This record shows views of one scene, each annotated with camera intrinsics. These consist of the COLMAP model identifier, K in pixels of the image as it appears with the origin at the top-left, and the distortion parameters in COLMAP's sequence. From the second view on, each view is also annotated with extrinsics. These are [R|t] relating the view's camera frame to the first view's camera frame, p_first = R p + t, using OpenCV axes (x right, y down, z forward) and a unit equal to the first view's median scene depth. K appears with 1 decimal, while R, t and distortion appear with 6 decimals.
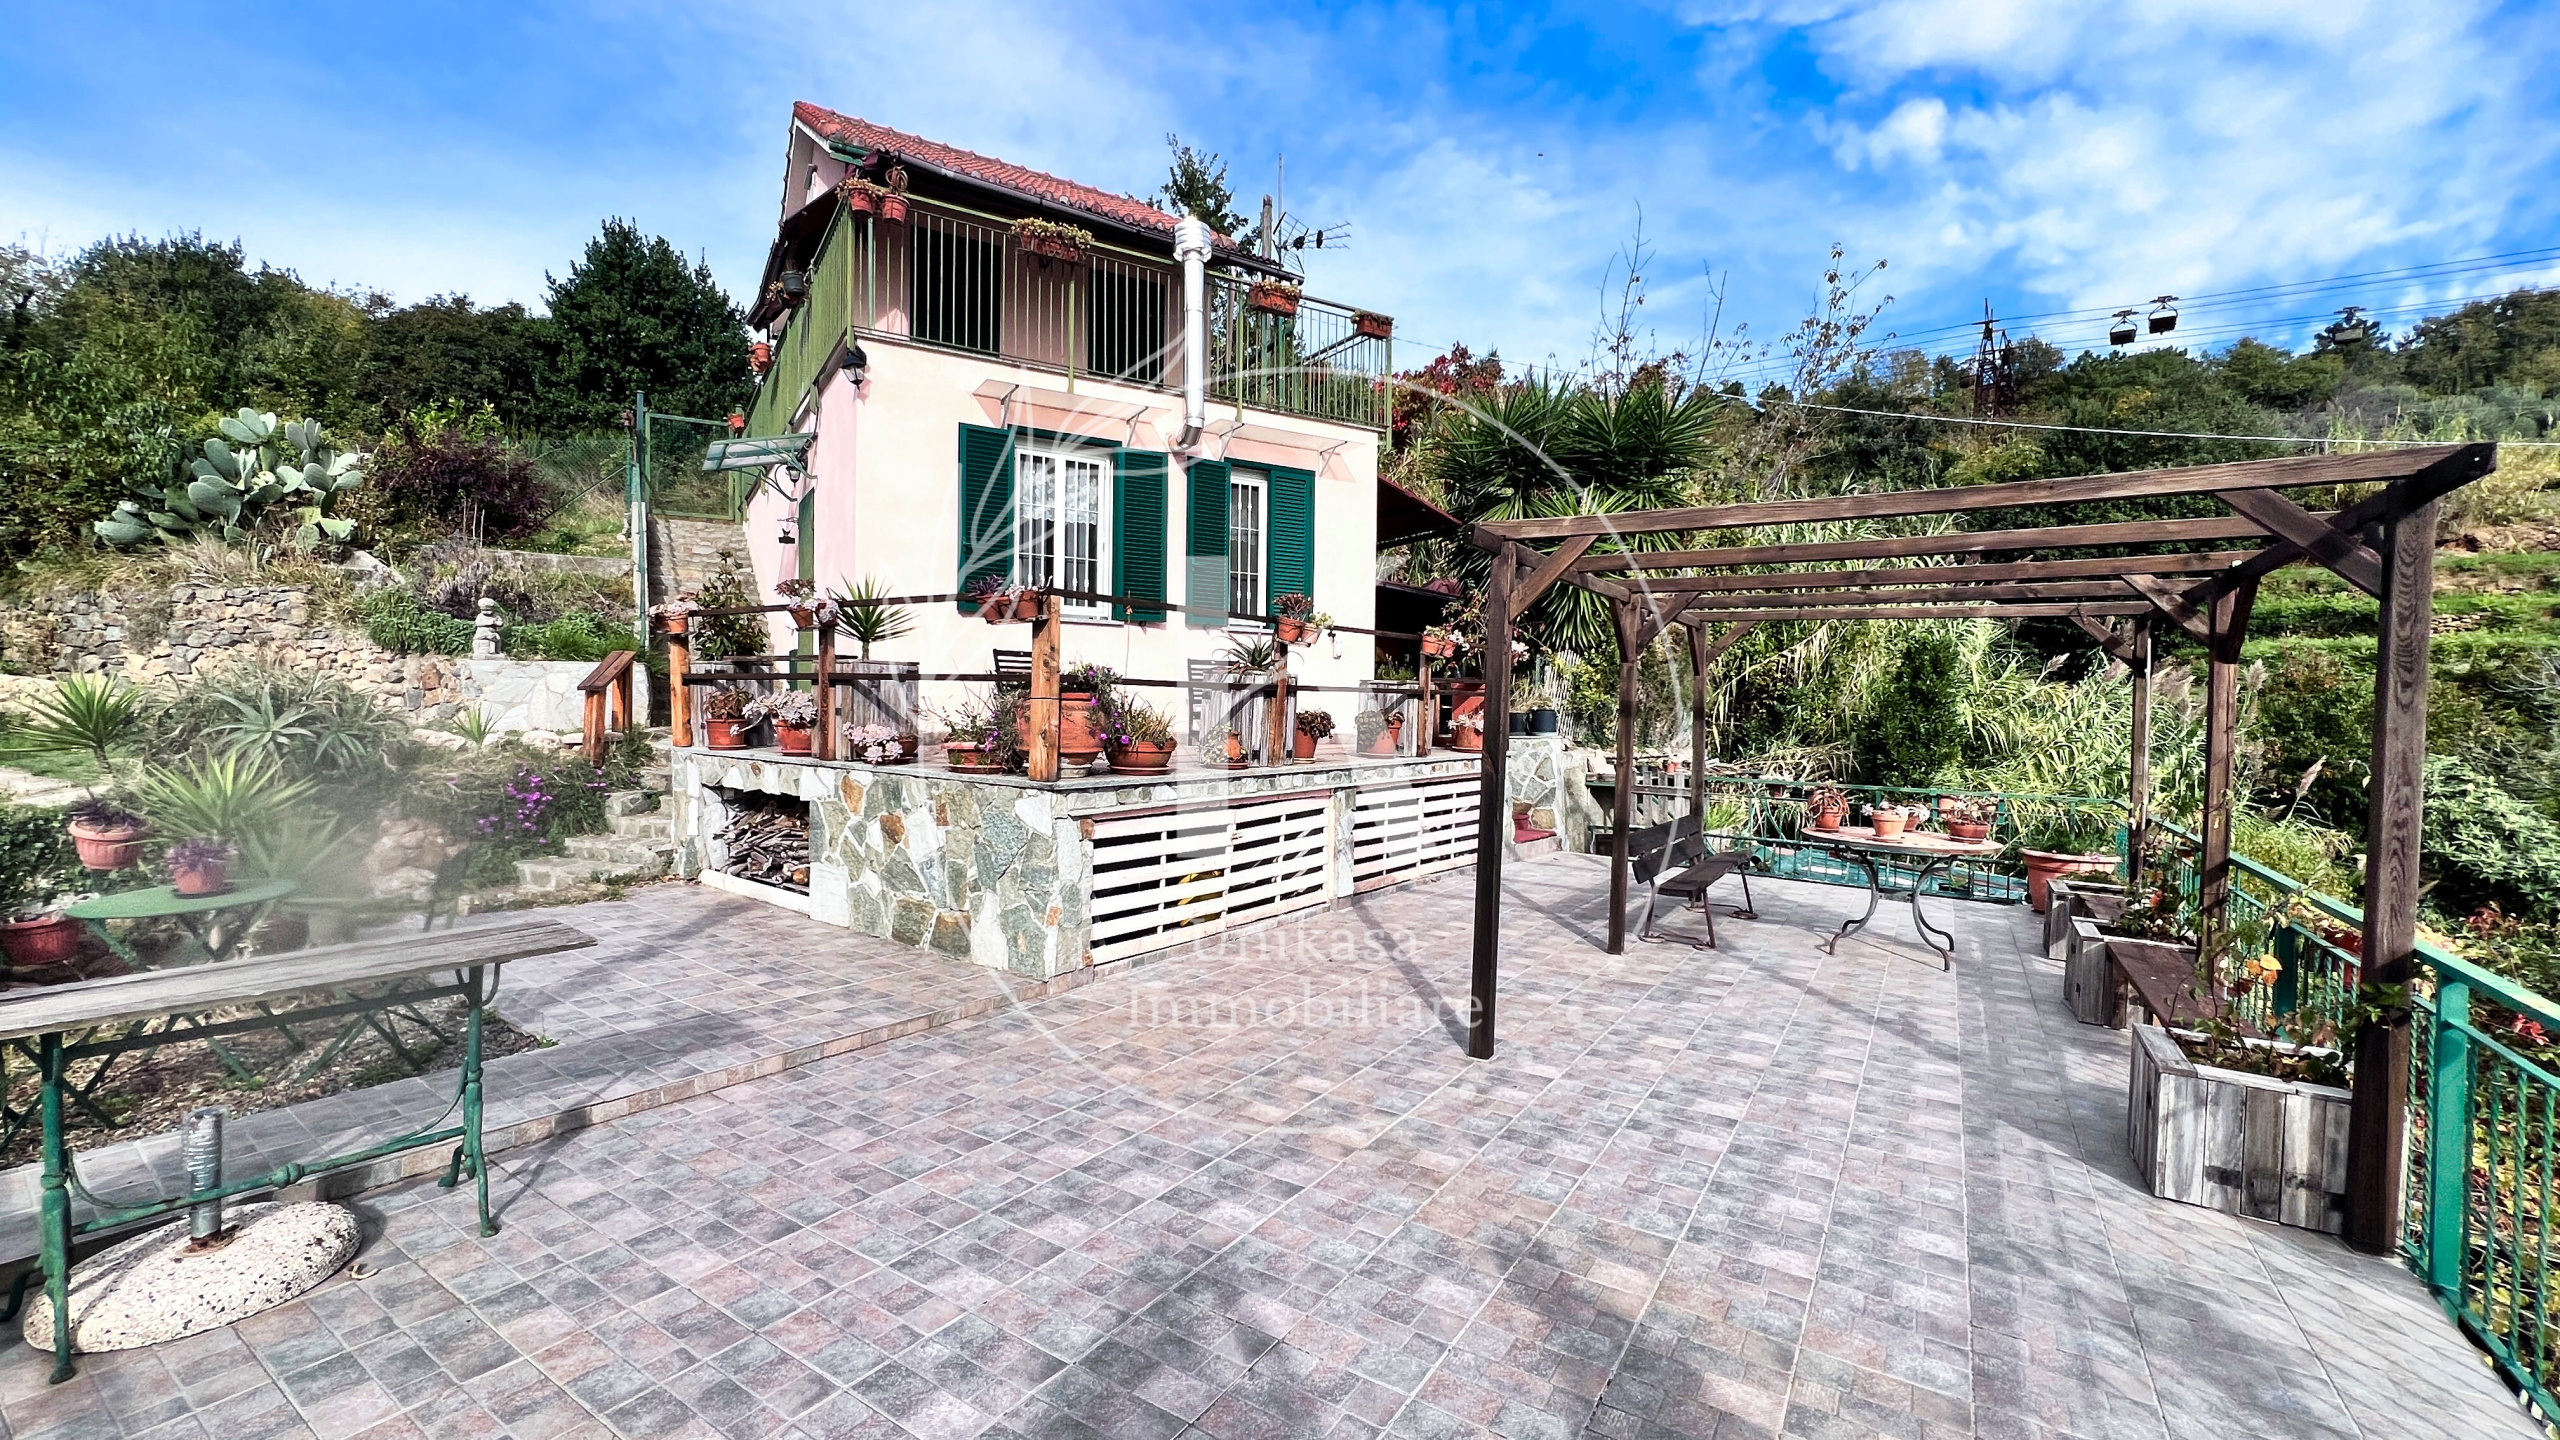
lens RADIAL K [[1032.8, 0, 1277.4], [0, 1032.8, 714.7], [0, 0, 1]] dist [-0.005271, -0.000892]
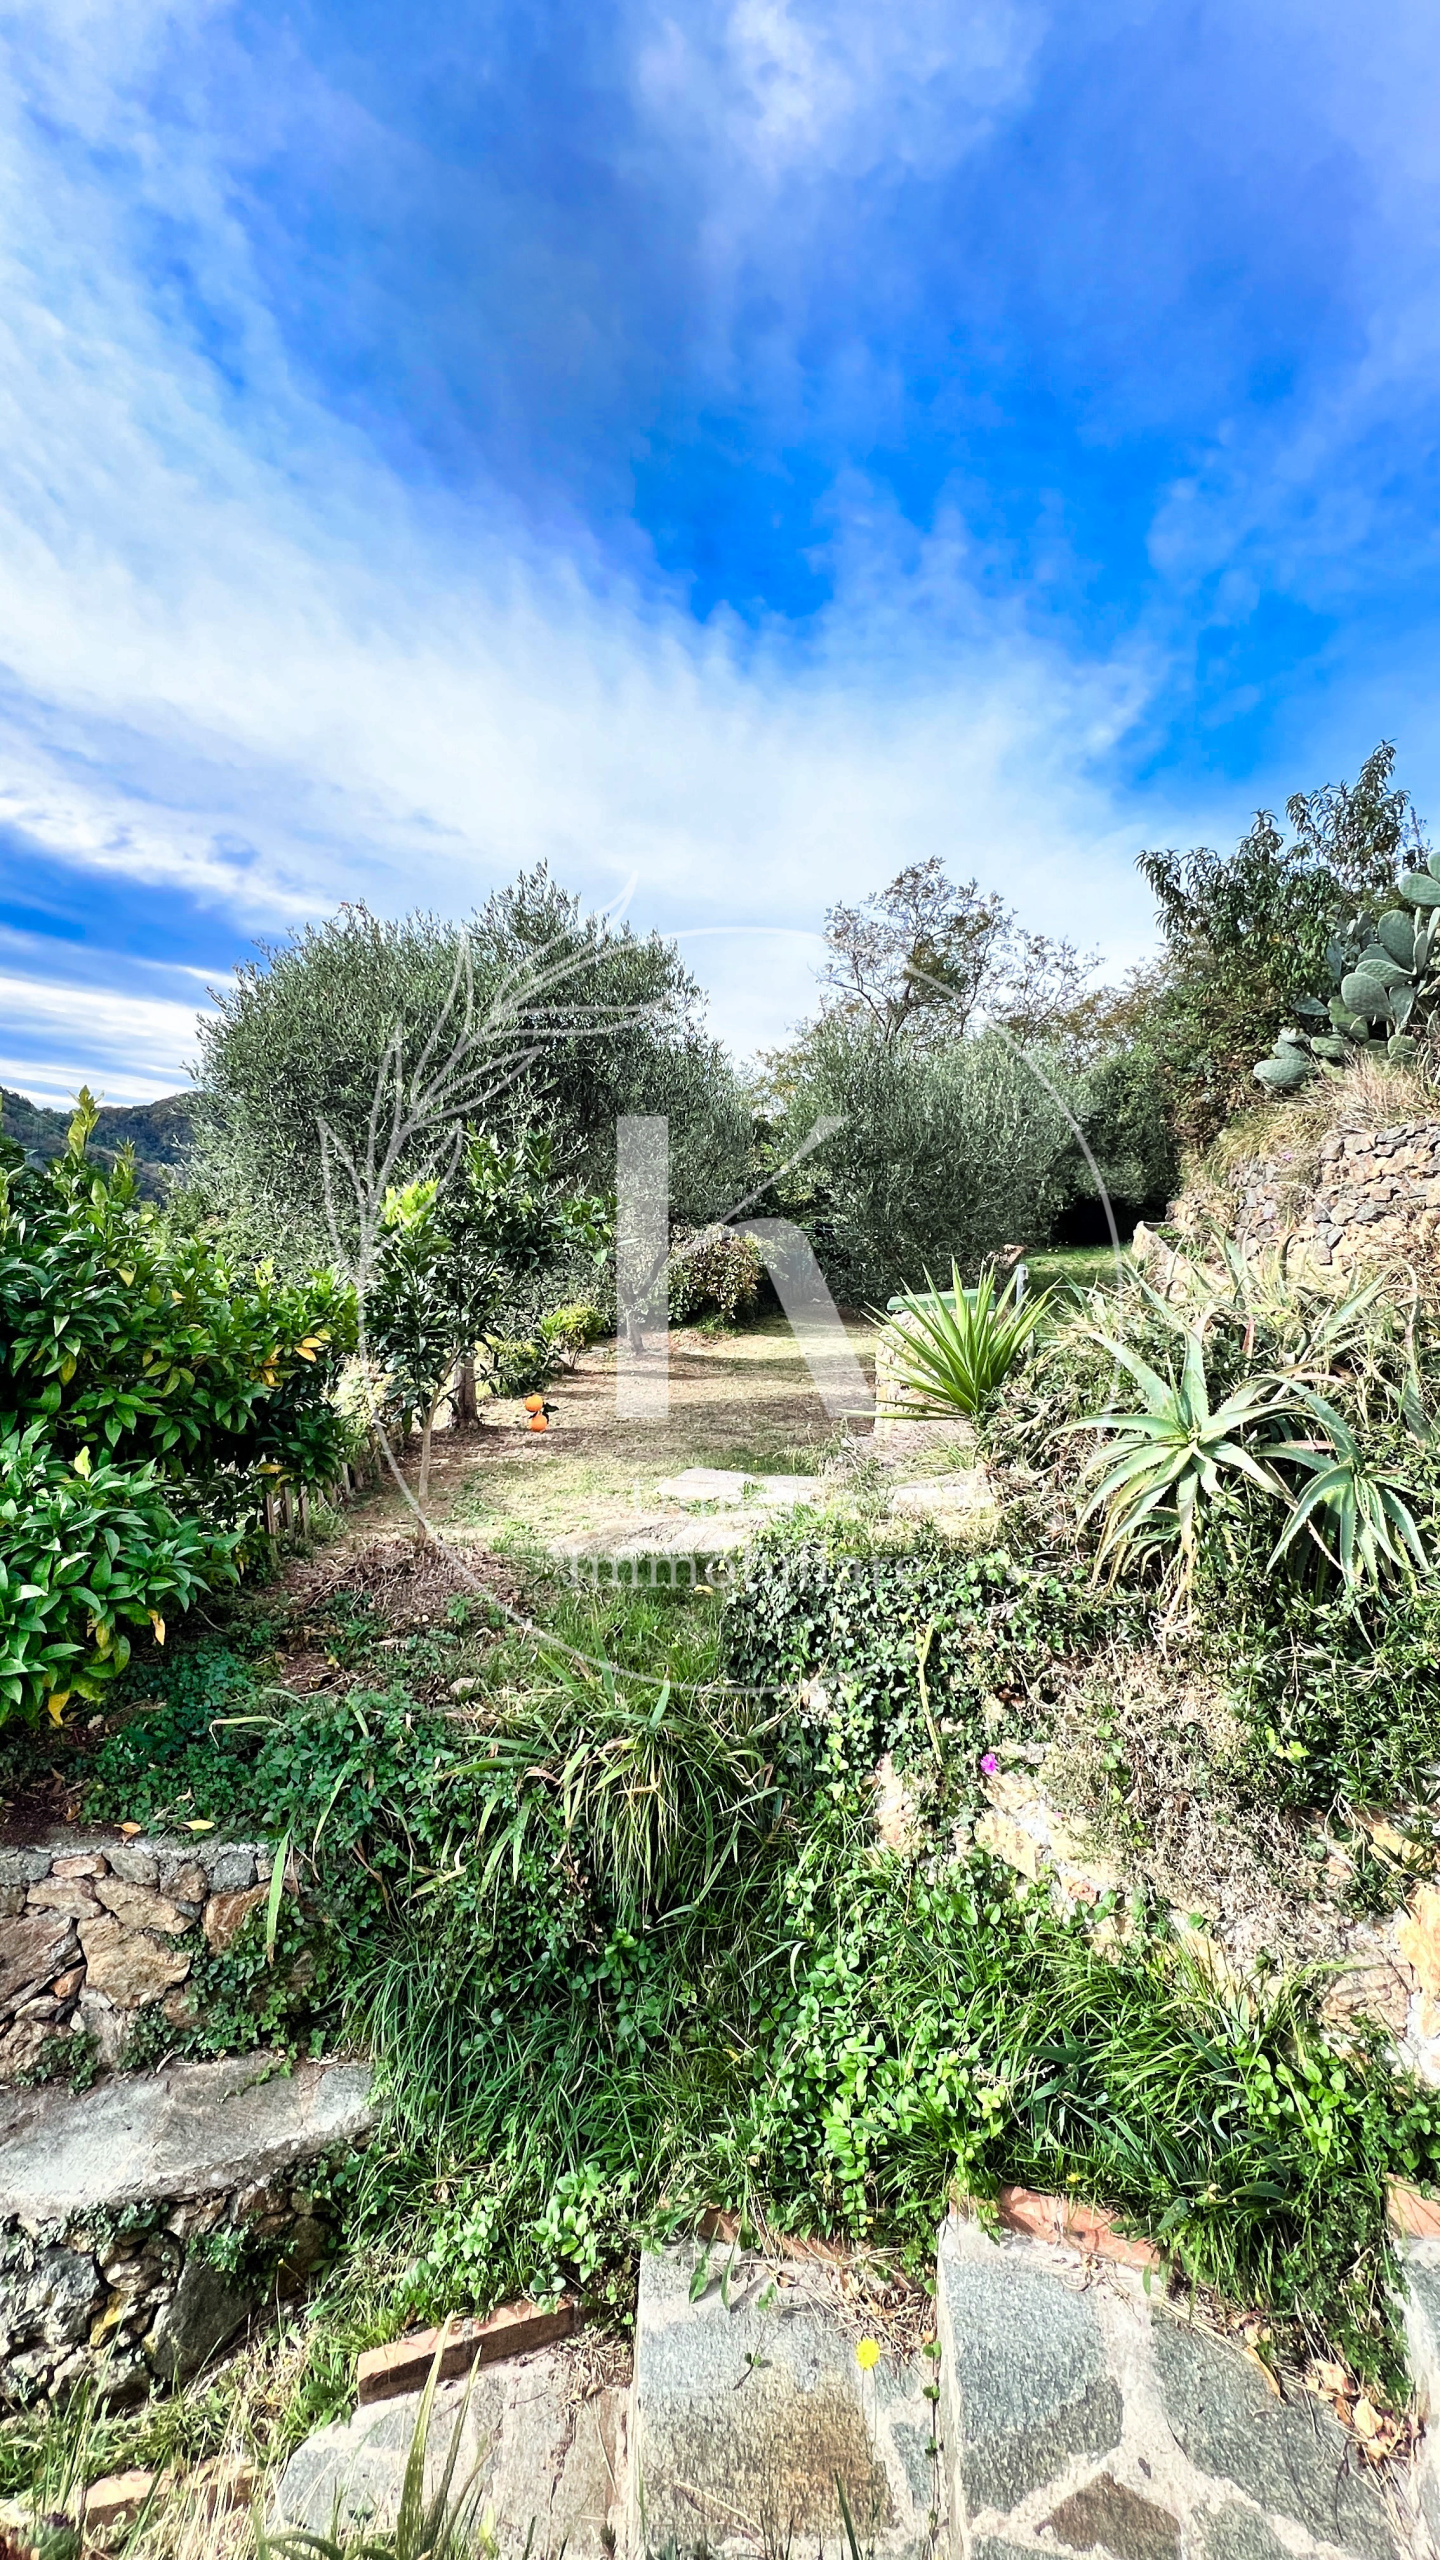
lens RADIAL K [[1032.8, 0, 710.9], [0, 1032.8, 1280.3], [0, 0, 1]] dist [-0.005271, -0.000892]
pose [[0.084486, 0.030971, -0.995943, -0.578549], [-0.039600, 0.998832, 0.027702, -0.043716], [0.995638, 0.037099, 0.085613, 0.737755]]
